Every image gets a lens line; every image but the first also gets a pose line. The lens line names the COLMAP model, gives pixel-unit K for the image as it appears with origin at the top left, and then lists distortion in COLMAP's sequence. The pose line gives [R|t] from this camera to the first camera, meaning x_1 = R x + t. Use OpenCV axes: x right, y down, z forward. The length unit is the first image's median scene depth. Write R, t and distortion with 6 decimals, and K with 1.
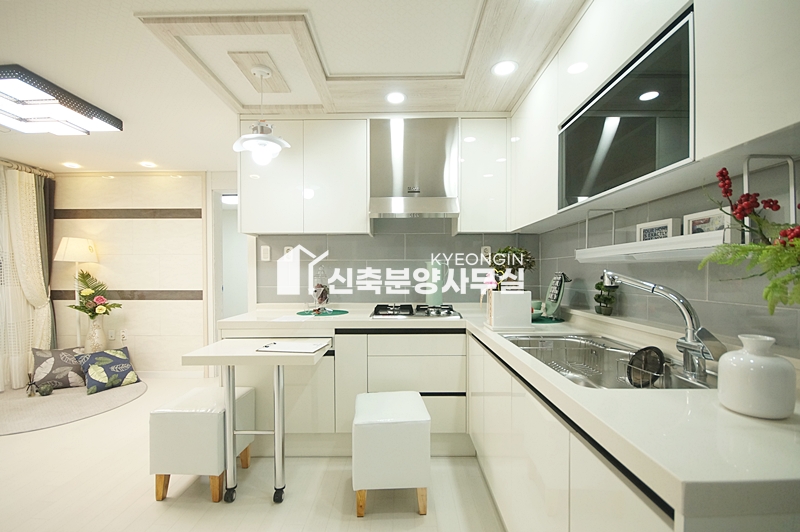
lens RADIAL K [[354.7, 0, 407.2], [0, 354.7, 275.7], [0, 0, 1]] dist [0.000709, -0.007741]
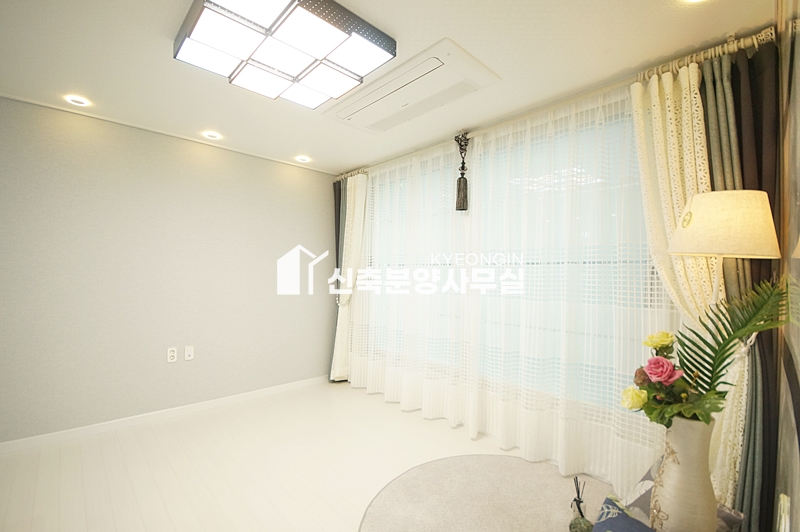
lens RADIAL K [[354.7, 0, 388.3], [0, 354.7, 274.7], [0, 0, 1]] dist [0.000709, -0.007741]
pose [[-0.742592, -0.001746, -0.669742, -0.597185], [-0.013729, 0.999826, 0.012615, -0.023671], [0.669604, 0.018563, -0.742487, 1.356862]]
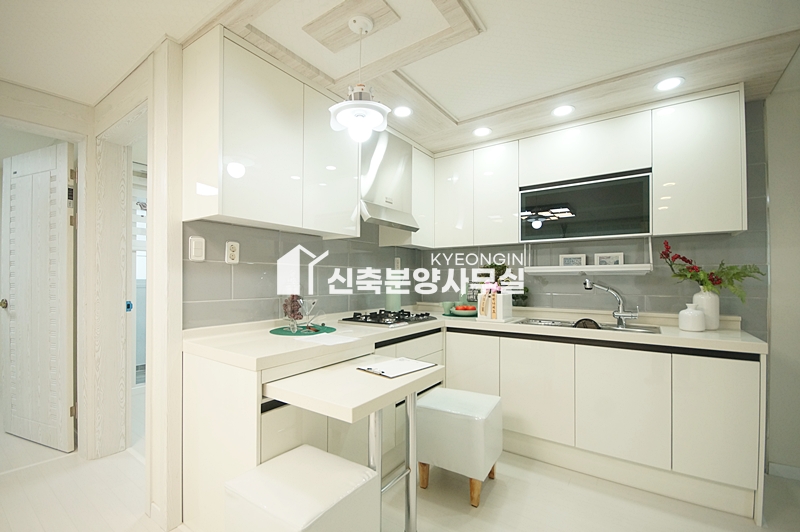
lens RADIAL K [[354.7, 0, 392.3], [0, 354.7, 275.5], [0, 0, 1]] dist [0.000709, -0.007741]
pose [[0.570047, 0.015336, 0.821469, -0.720319], [0.003242, 0.999776, -0.020915, -0.001537], [-0.821606, 0.014586, 0.569870, 0.358308]]
